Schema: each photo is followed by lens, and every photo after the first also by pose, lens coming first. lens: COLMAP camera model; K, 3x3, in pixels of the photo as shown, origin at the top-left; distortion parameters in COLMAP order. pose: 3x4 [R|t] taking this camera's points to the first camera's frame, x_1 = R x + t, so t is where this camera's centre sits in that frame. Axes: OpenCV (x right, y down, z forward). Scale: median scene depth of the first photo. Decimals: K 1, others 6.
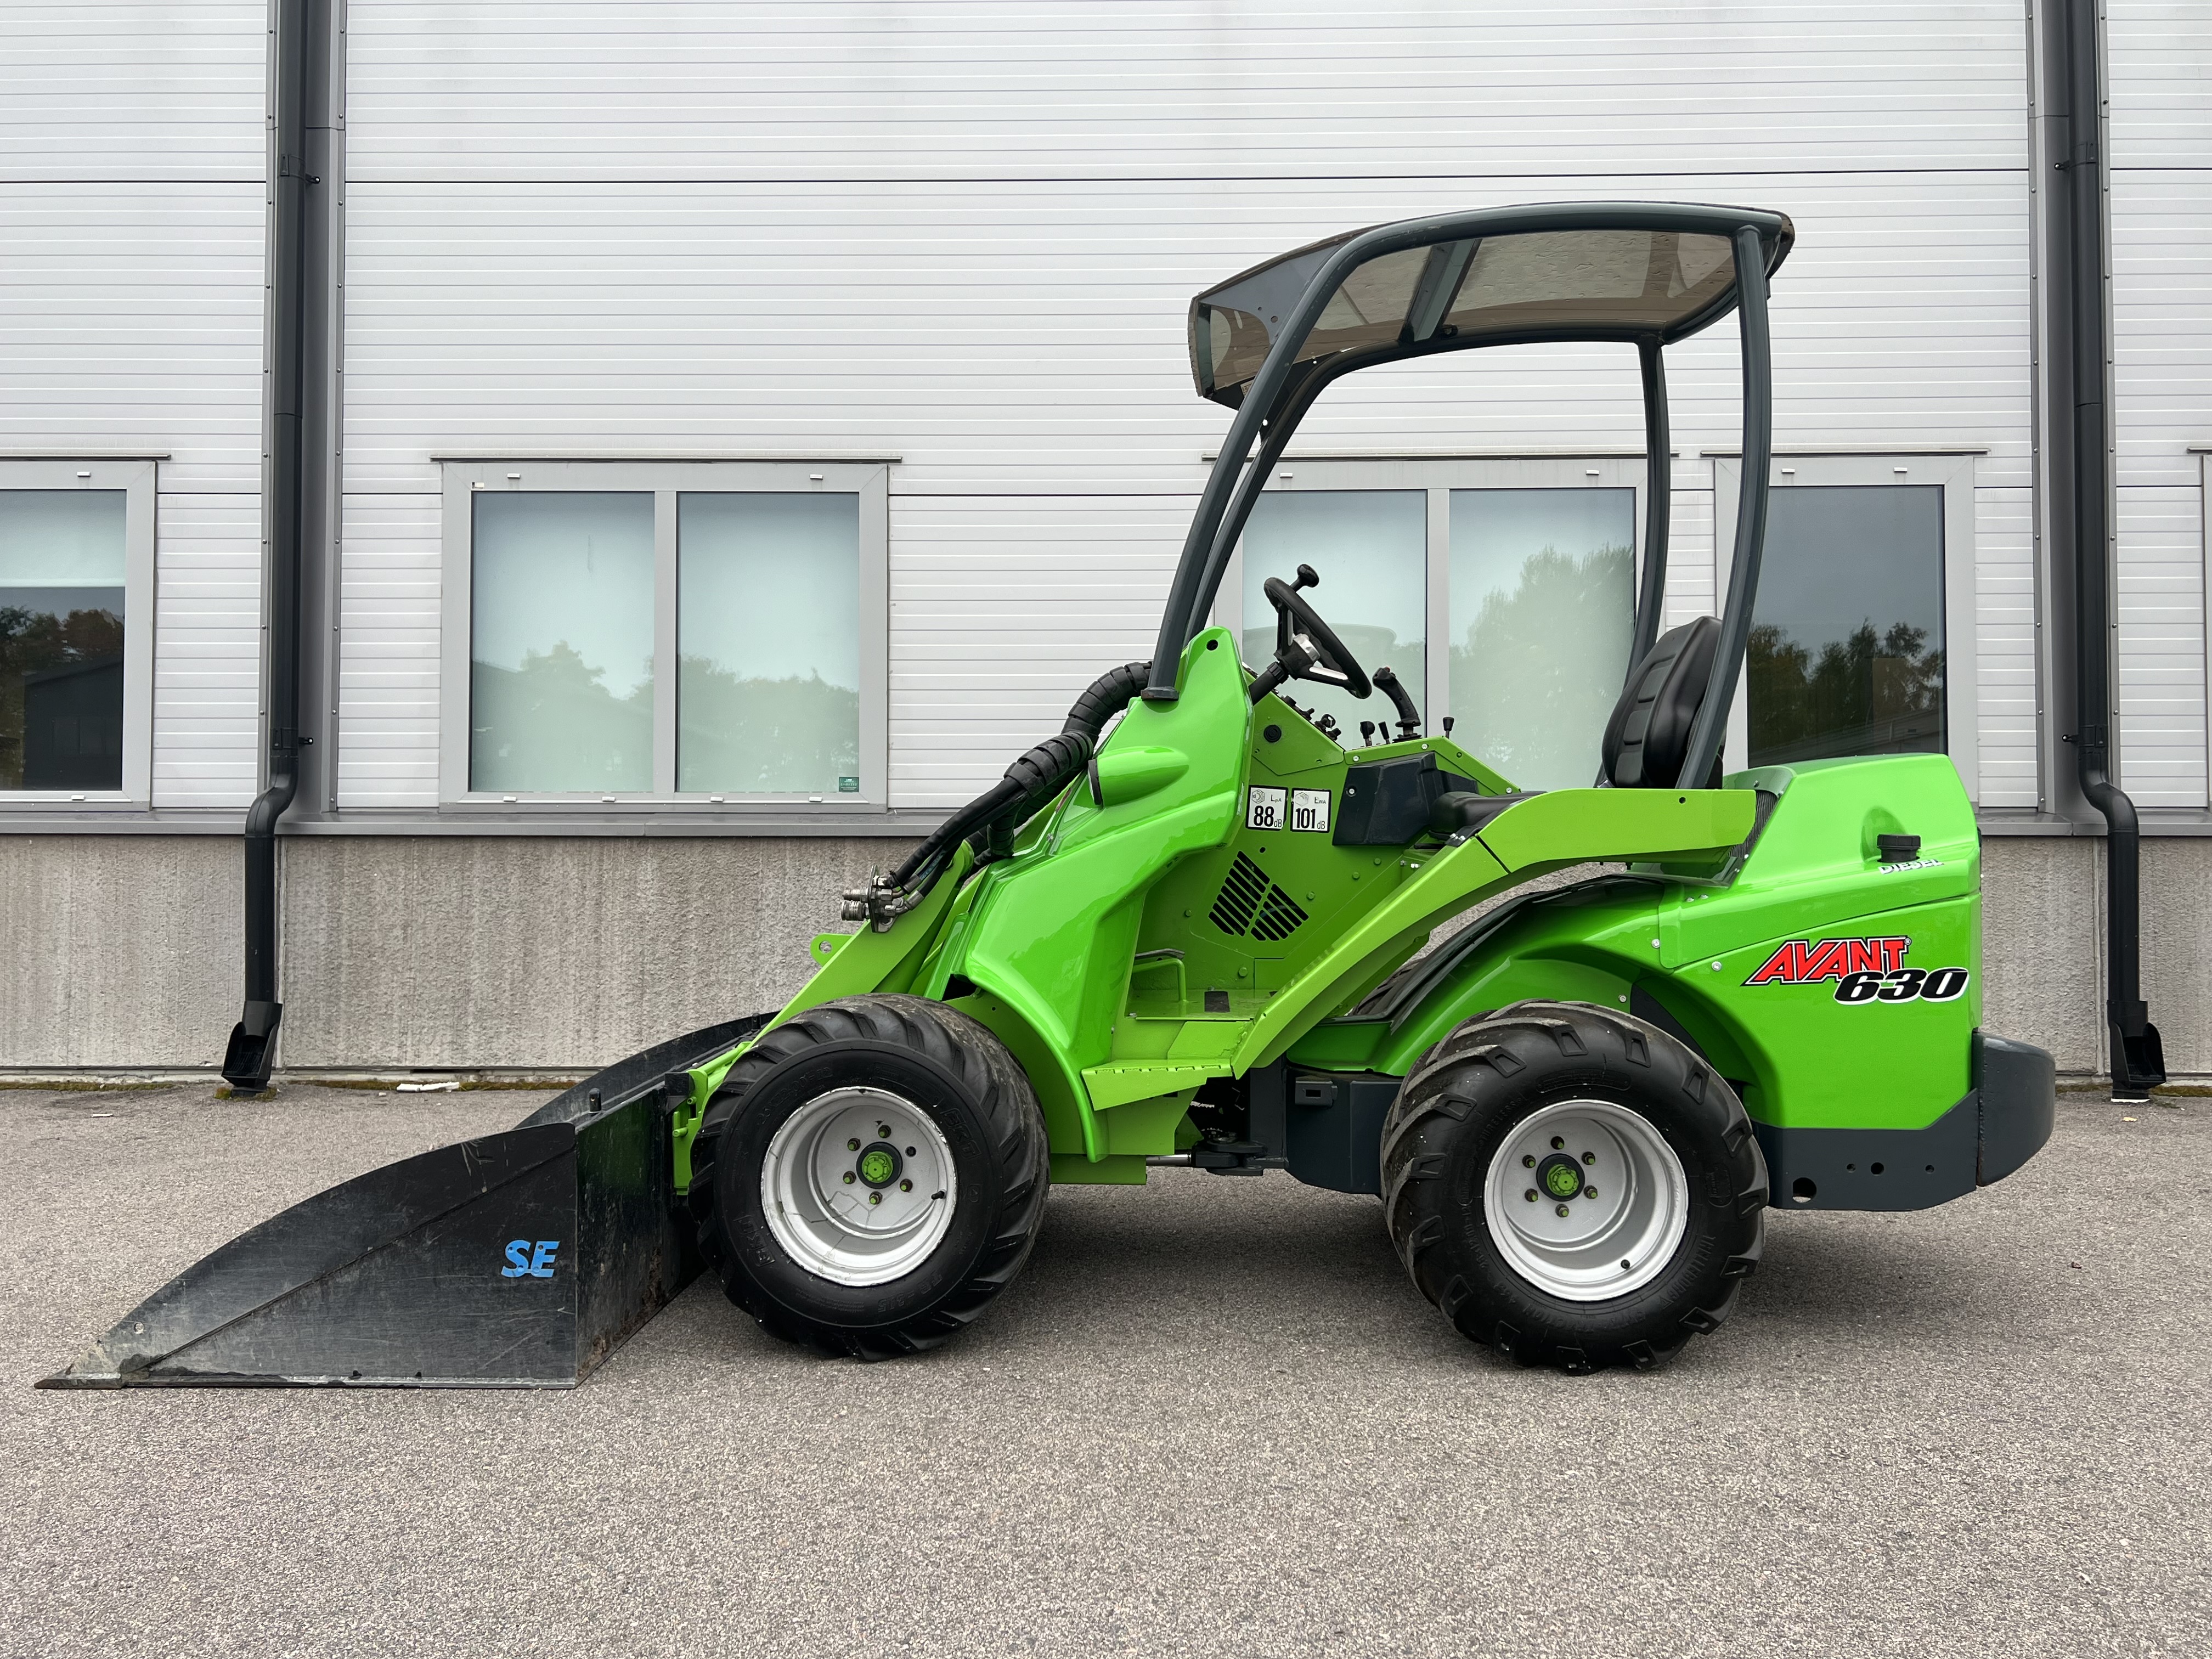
lens RADIAL K [[1723.2, 0, 1102.8], [0, 1723.2, 816.2], [0, 0, 1]] dist [0.058060, -0.067134]
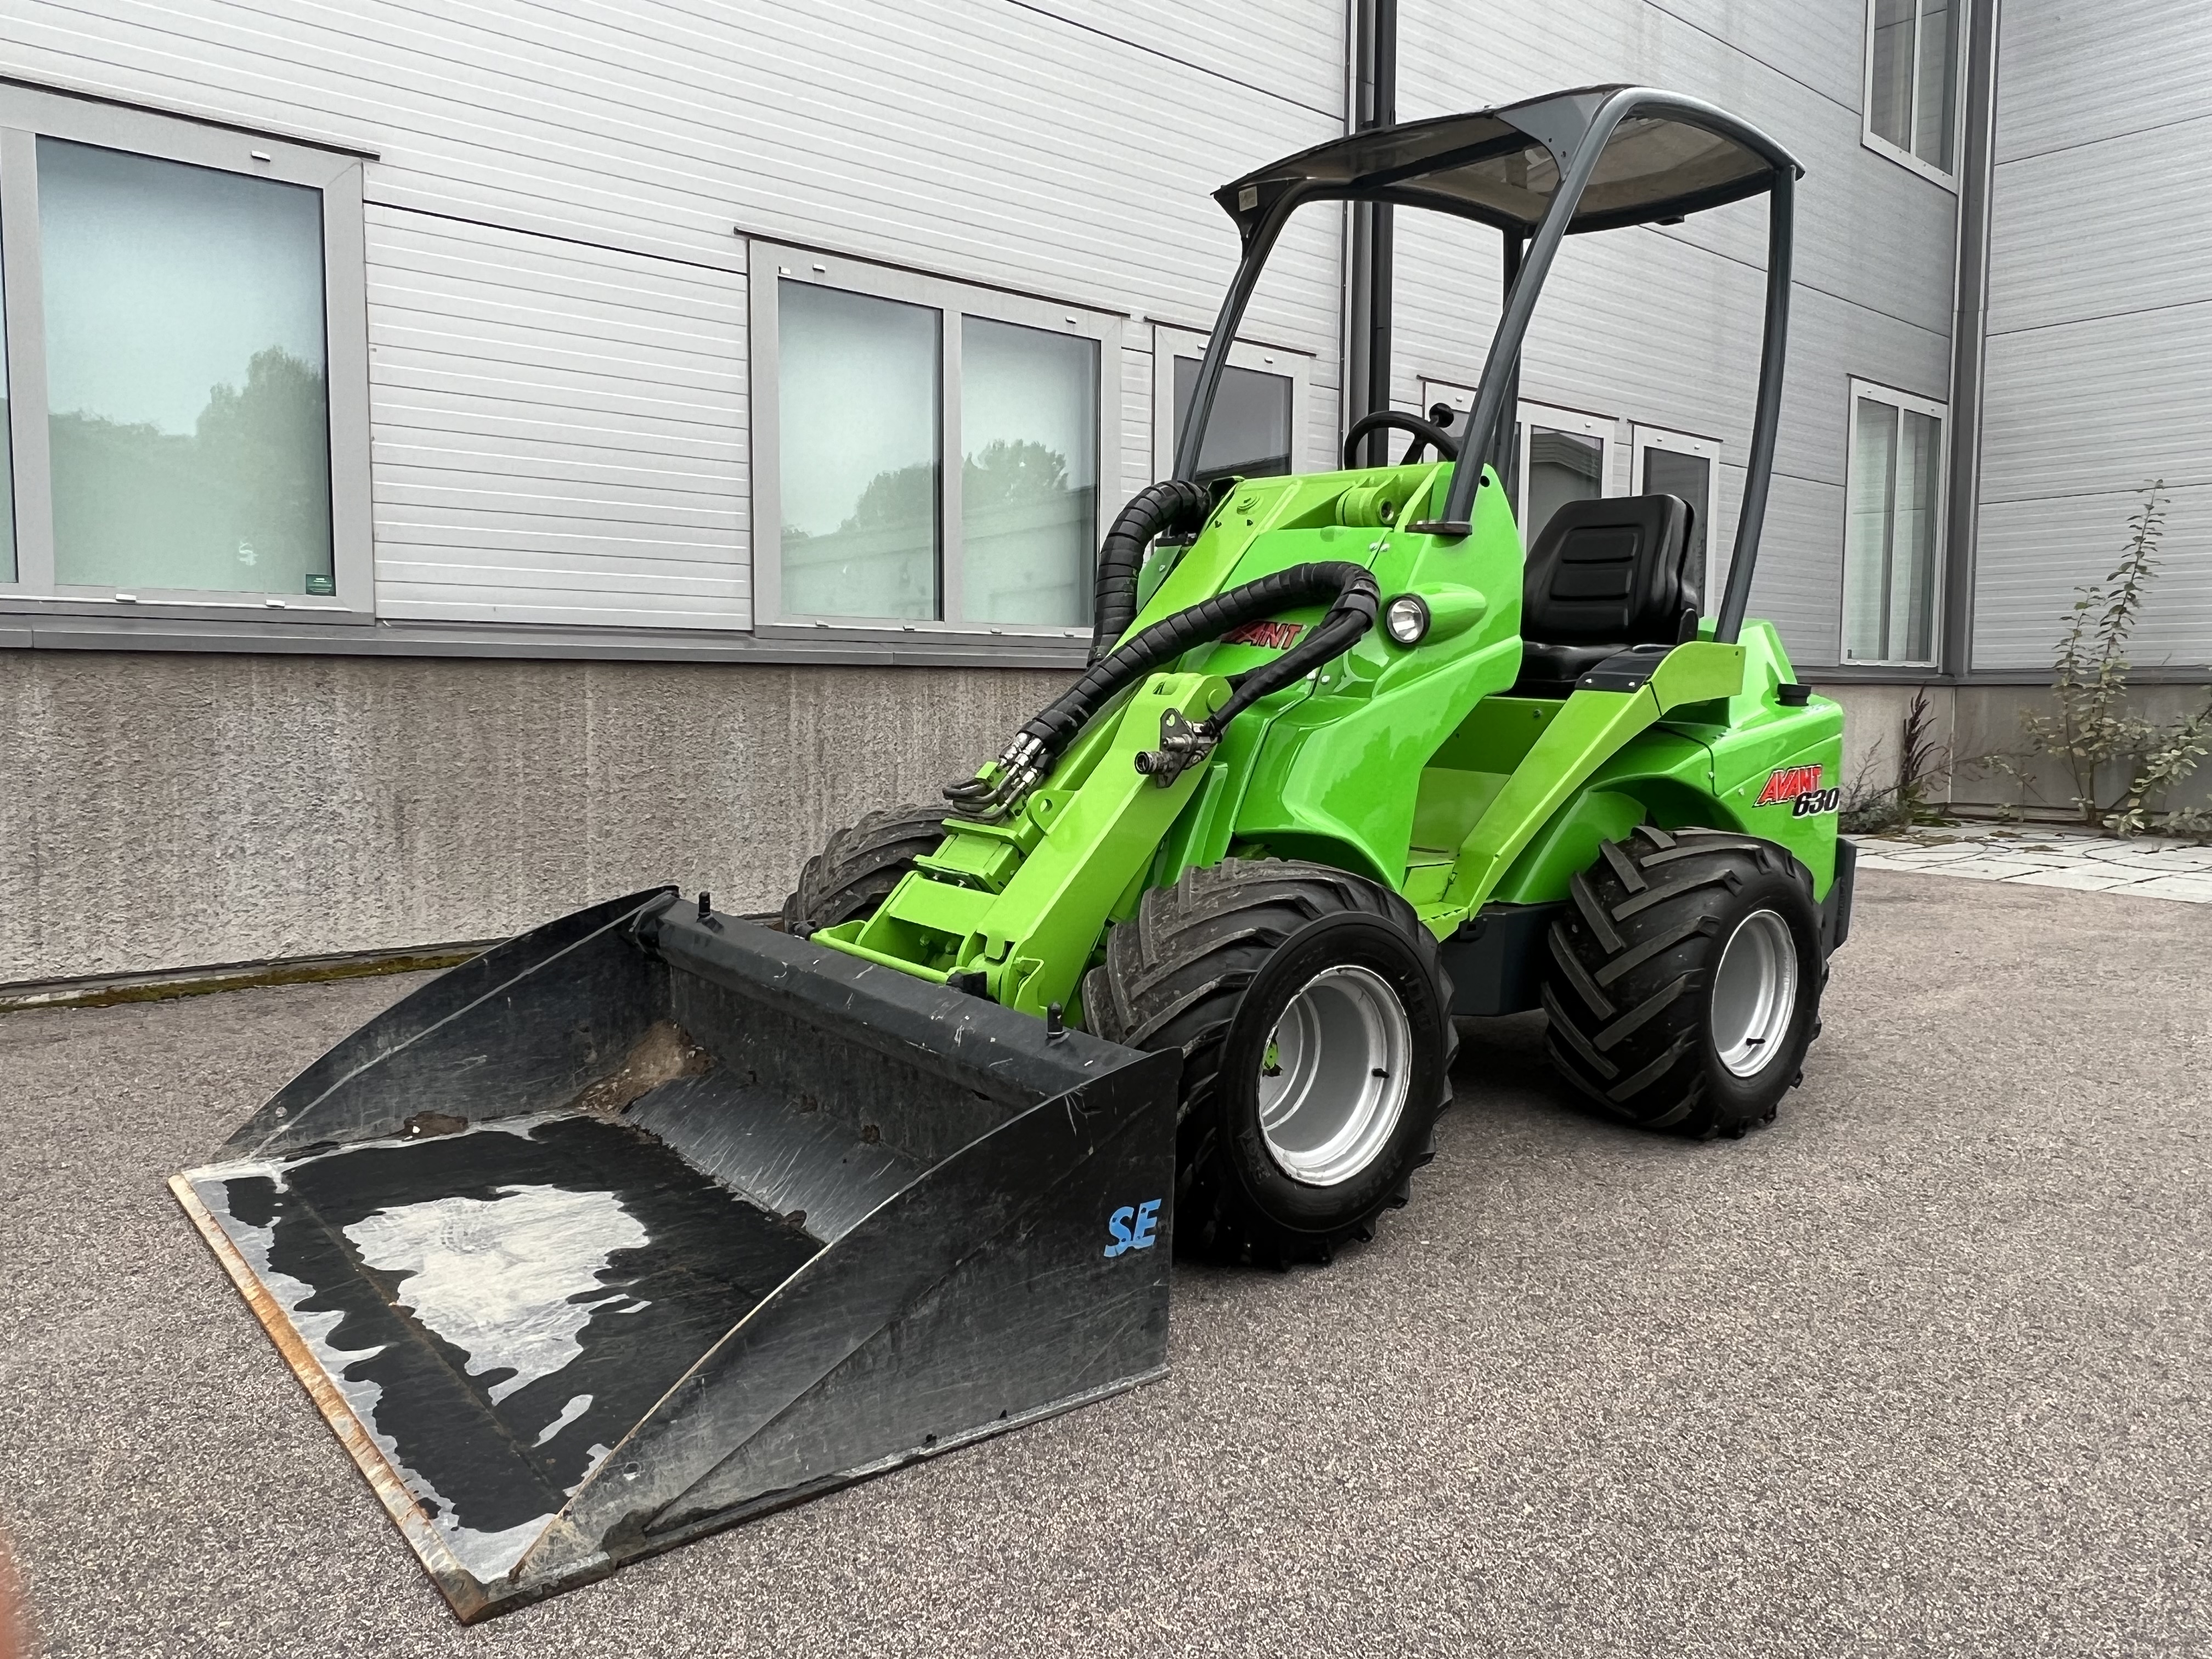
lens RADIAL K [[1636.8, 0, 1080.7], [0, 1636.8, 839.1], [0, 0, 1]] dist [-0.000387, -0.005417]
pose [[0.744502, -0.053123, 0.665503, -0.741001], [-0.028703, 0.993361, 0.111405, 0.004797], [-0.667003, -0.102043, 0.738034, 0.455751]]
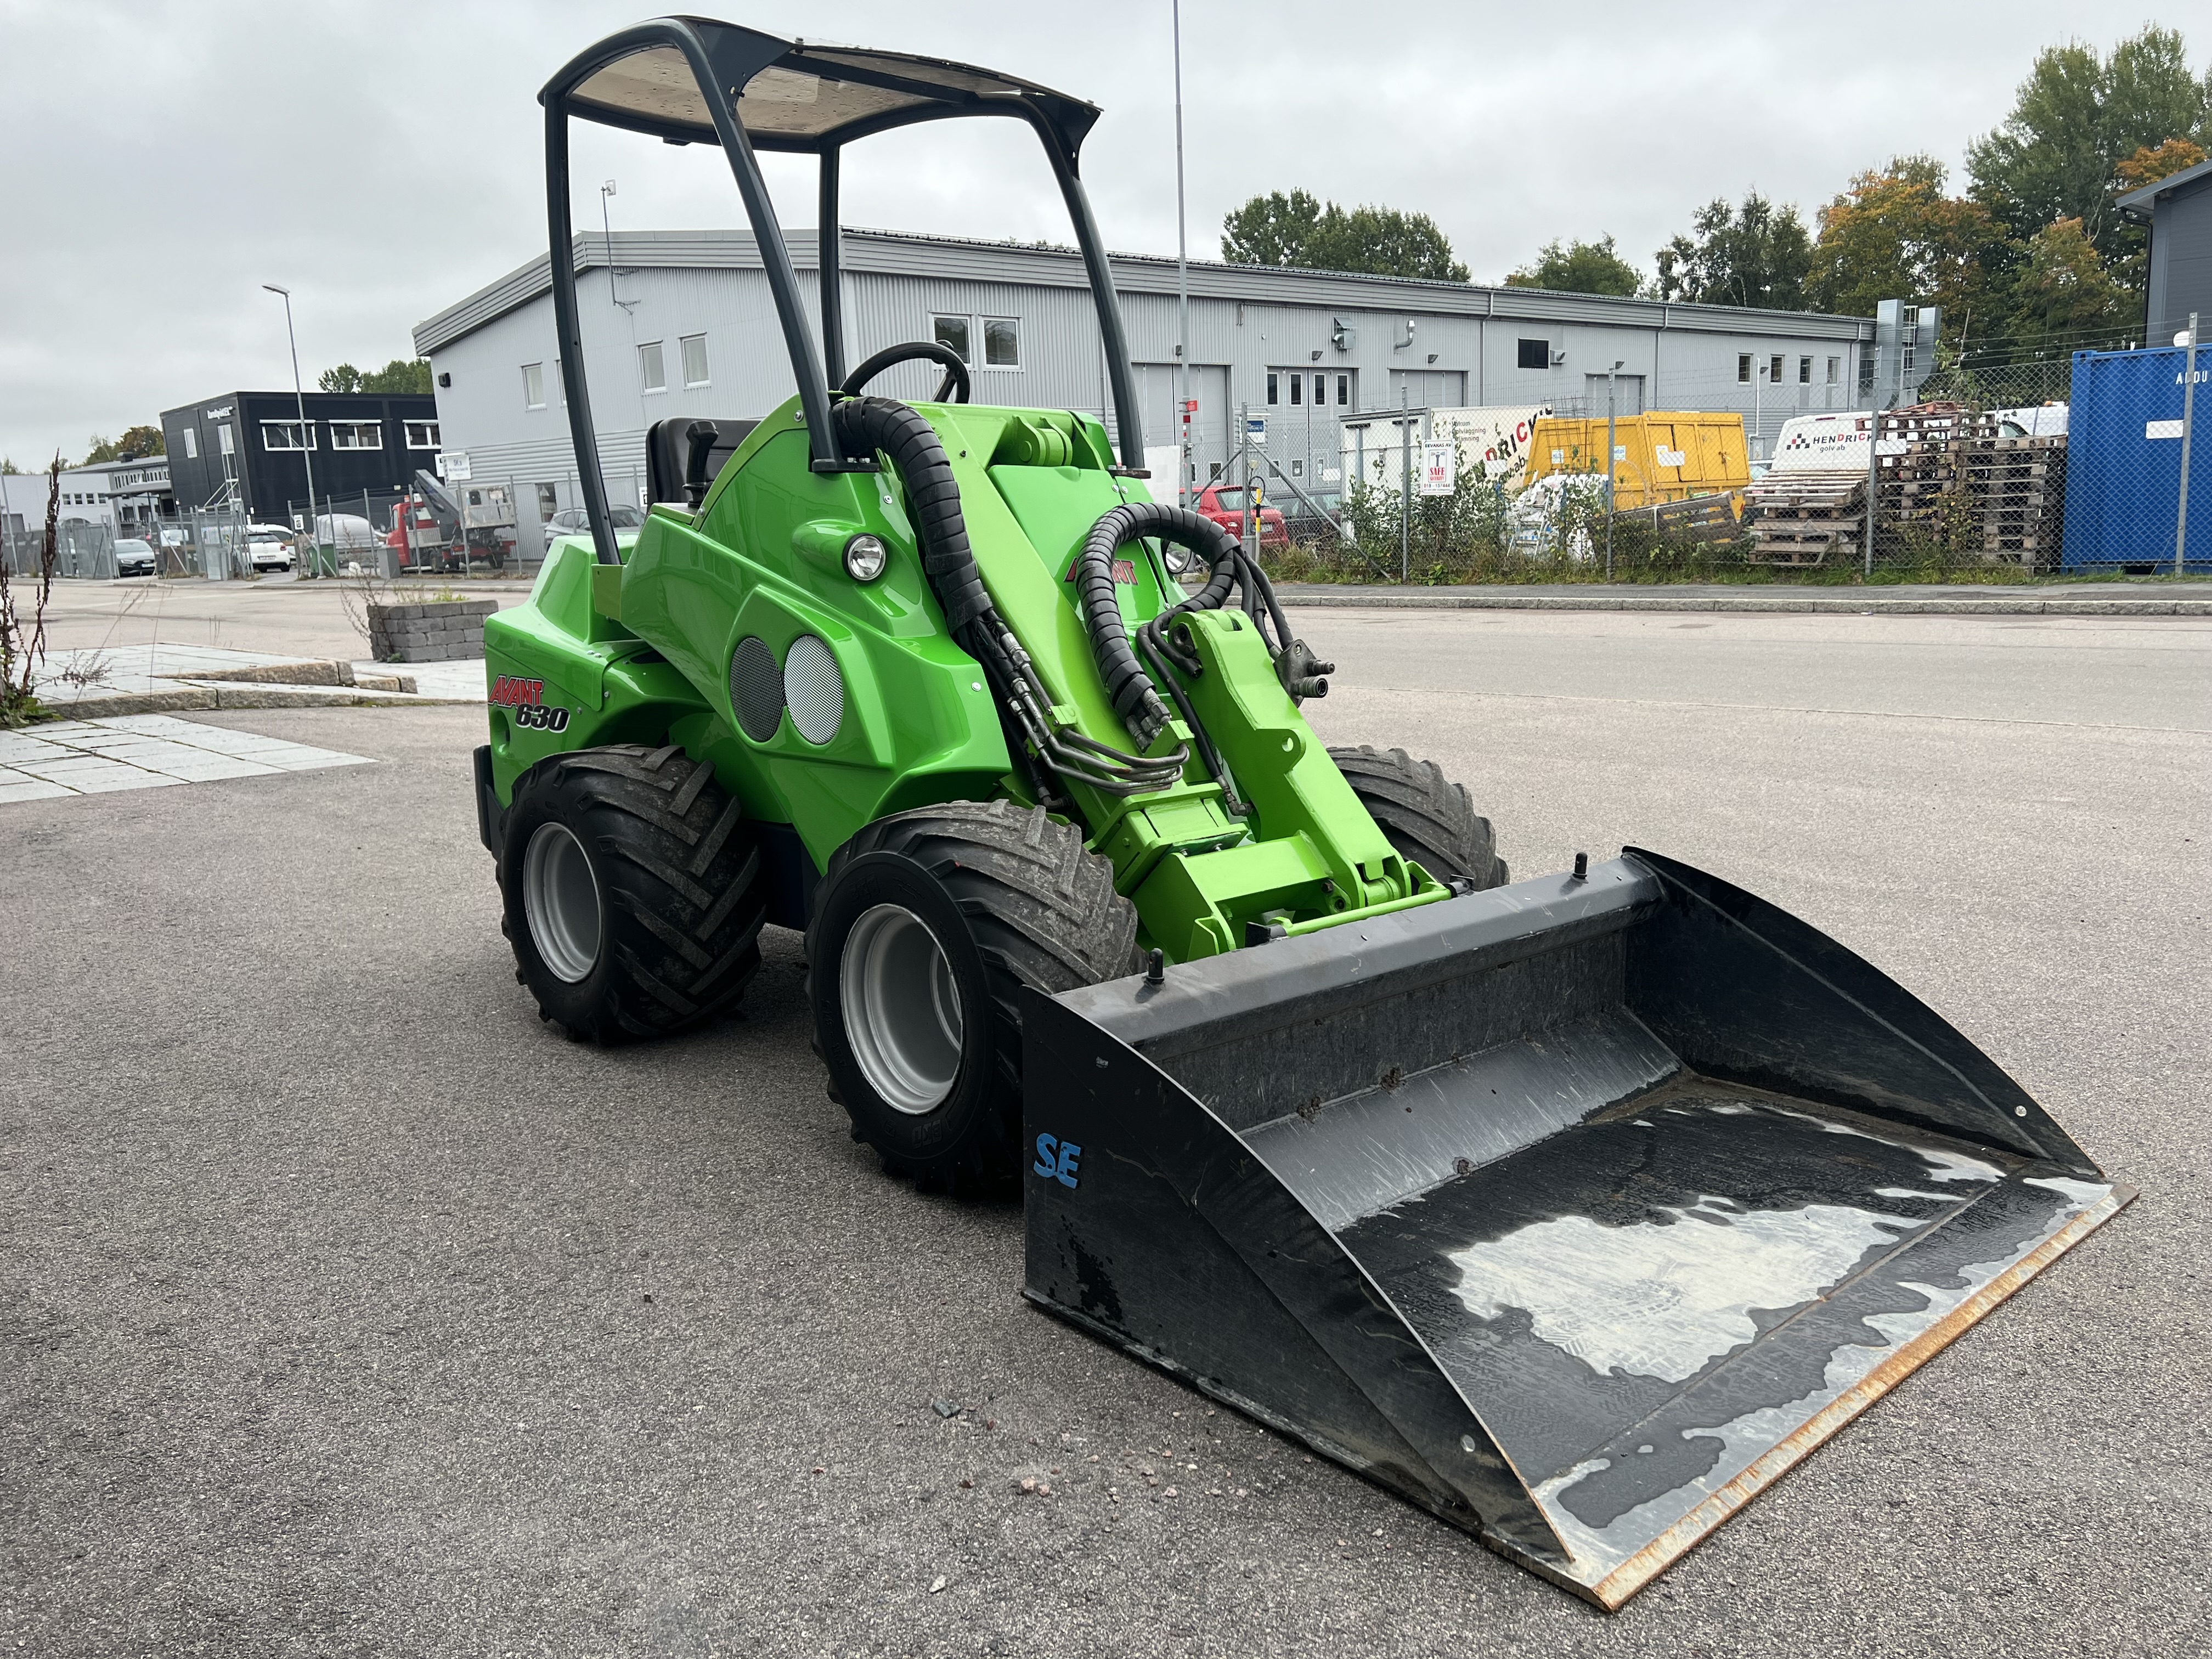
lens RADIAL K [[1687.0, 0, 1104.3], [0, 1687.0, 780.5], [0, 0, 1]] dist [0.006745, 0.001281]
pose [[-0.715745, -0.084379, 0.693246, -0.759892], [0.019580, 0.989859, 0.140697, -0.029431], [-0.698087, 0.114276, -0.706834, 1.846756]]
